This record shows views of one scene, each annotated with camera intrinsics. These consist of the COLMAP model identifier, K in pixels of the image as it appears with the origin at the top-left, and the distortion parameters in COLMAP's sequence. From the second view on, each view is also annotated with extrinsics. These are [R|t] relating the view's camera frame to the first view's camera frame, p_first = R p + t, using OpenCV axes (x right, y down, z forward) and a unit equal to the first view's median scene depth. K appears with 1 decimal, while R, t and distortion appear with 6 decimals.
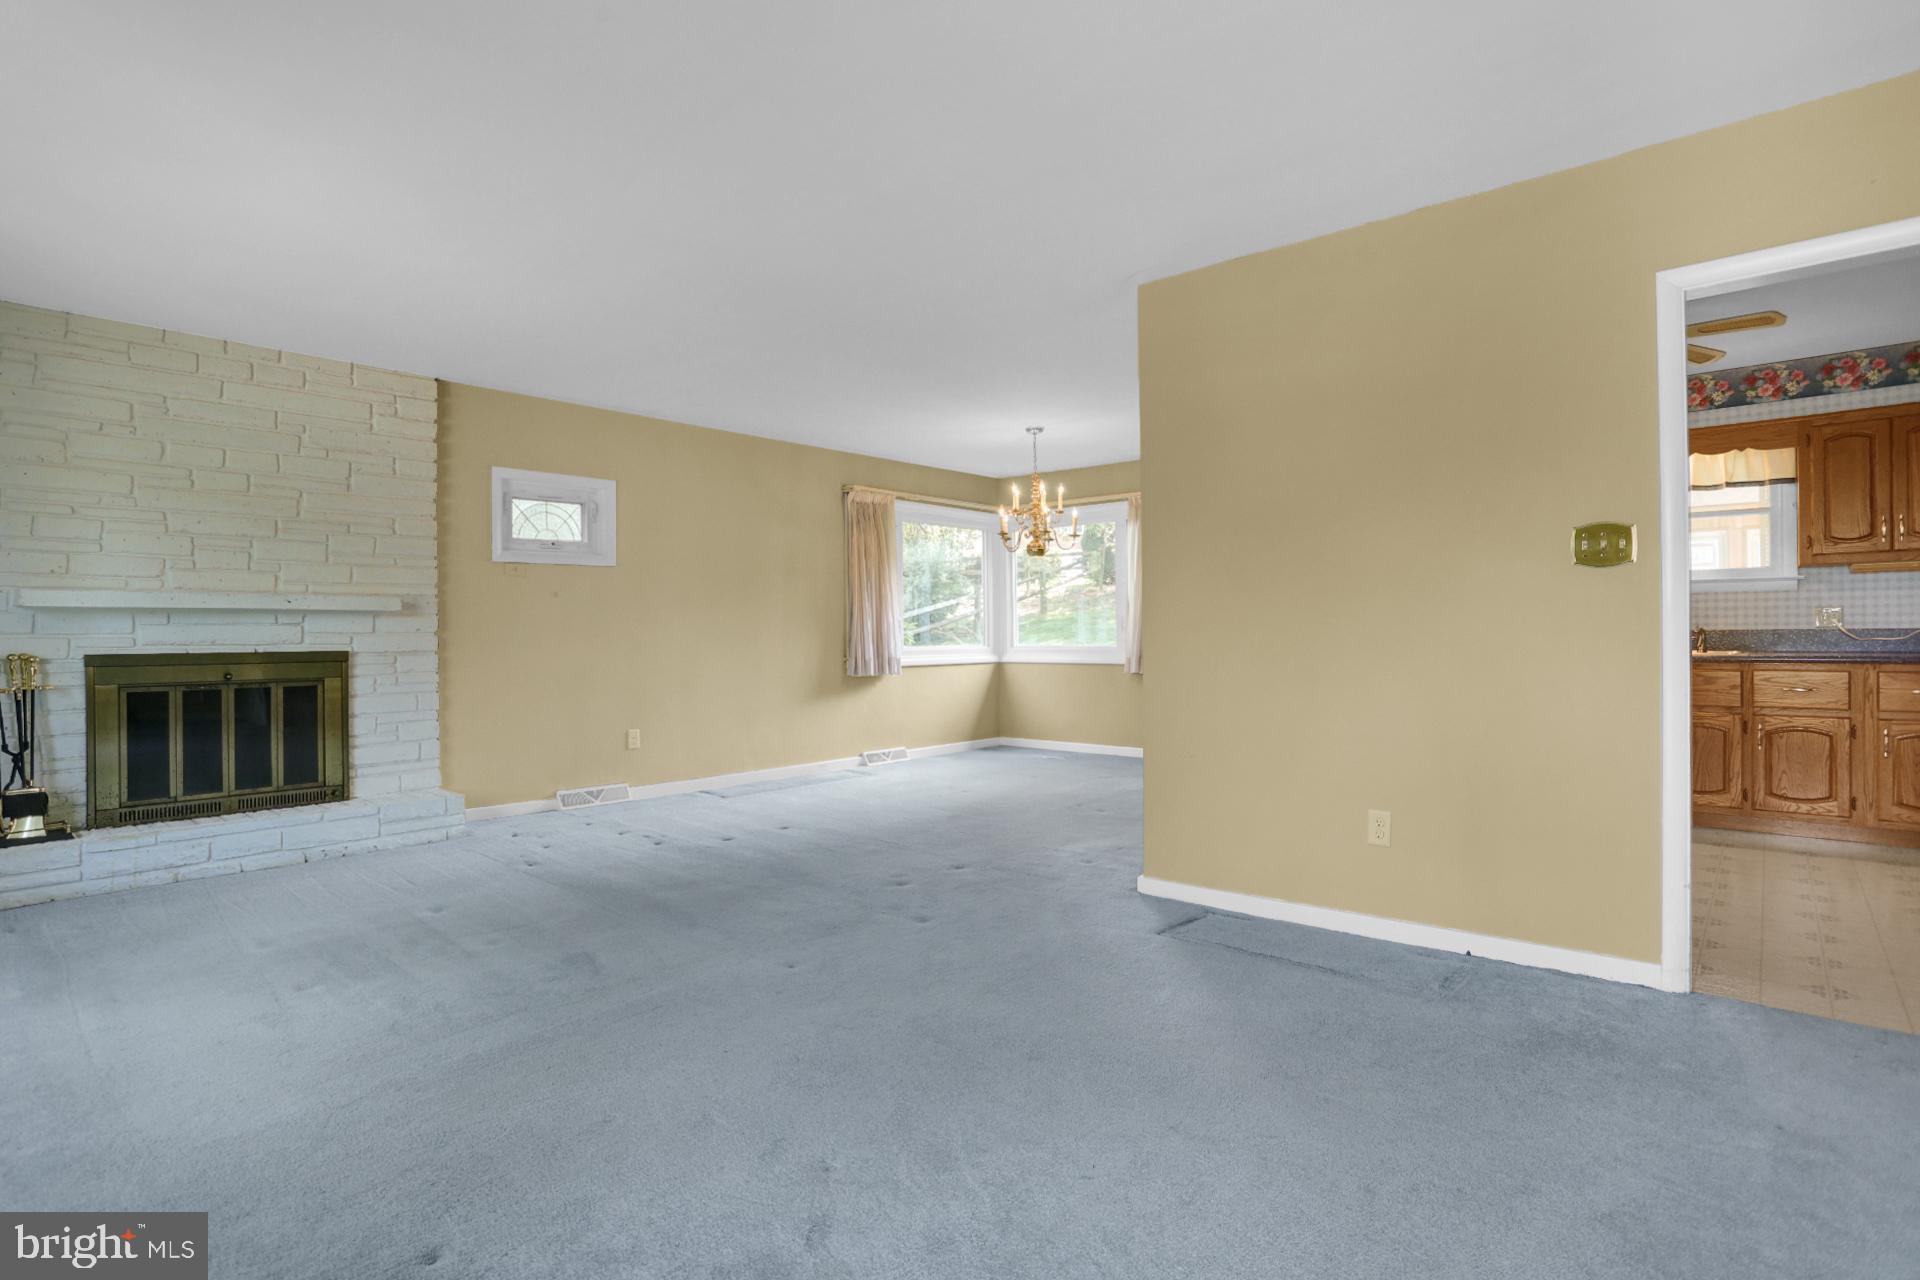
lens RADIAL K [[959.0, 0, 944.5], [0, 959.0, 636.7], [0, 0, 1]] dist [-0.066062, 0.026962]
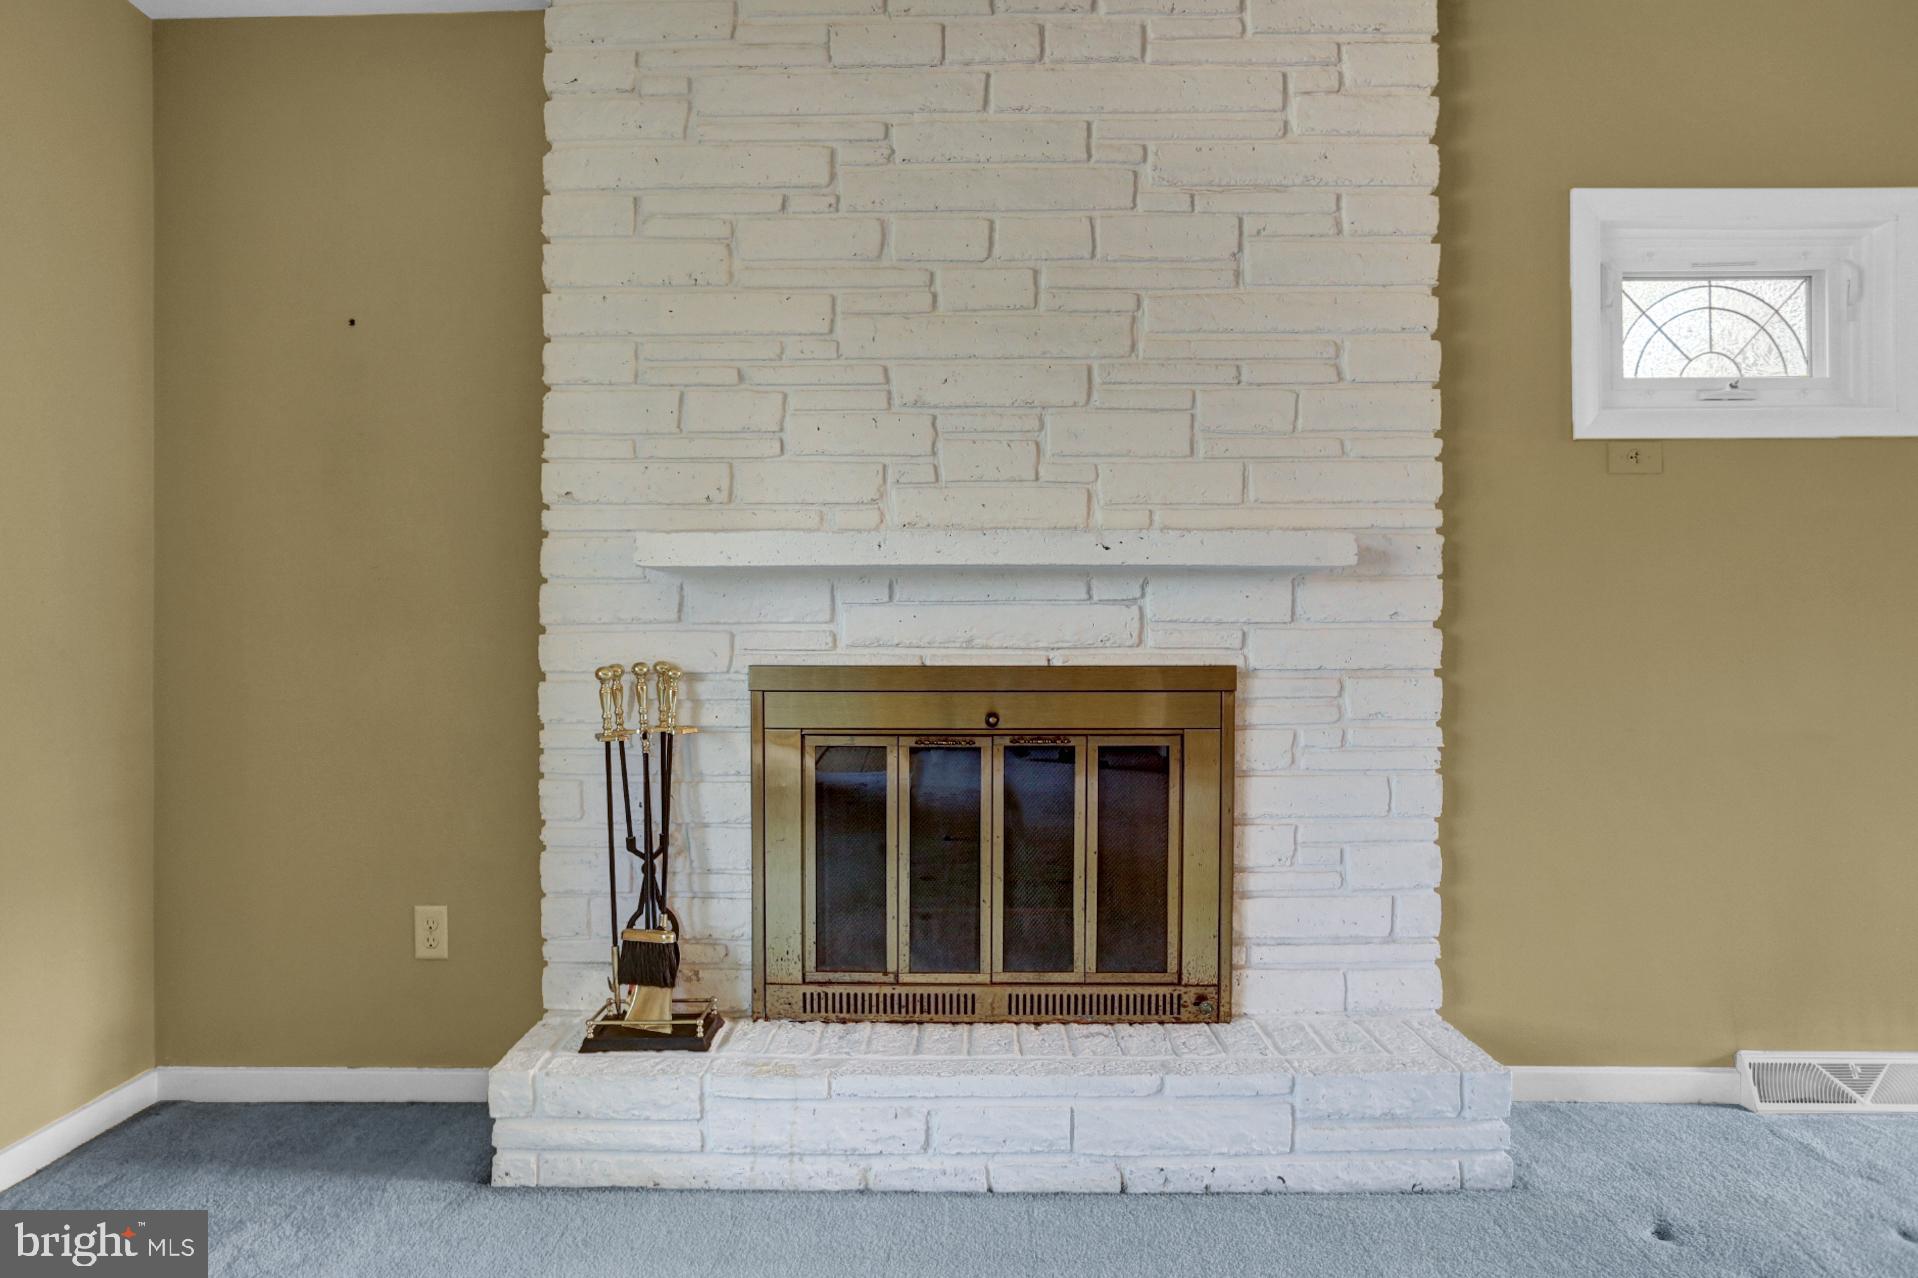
lens RADIAL K [[1195.8, 0, 959.0], [0, 1195.8, 639.0], [0, 0, 1]] dist [-0.069507, 0.070456]
pose [[0.666950, 0.012234, -0.745002, -0.342295], [-0.005569, 0.999919, 0.011434, -0.002082], [0.745081, -0.003477, 0.666965, 0.586860]]
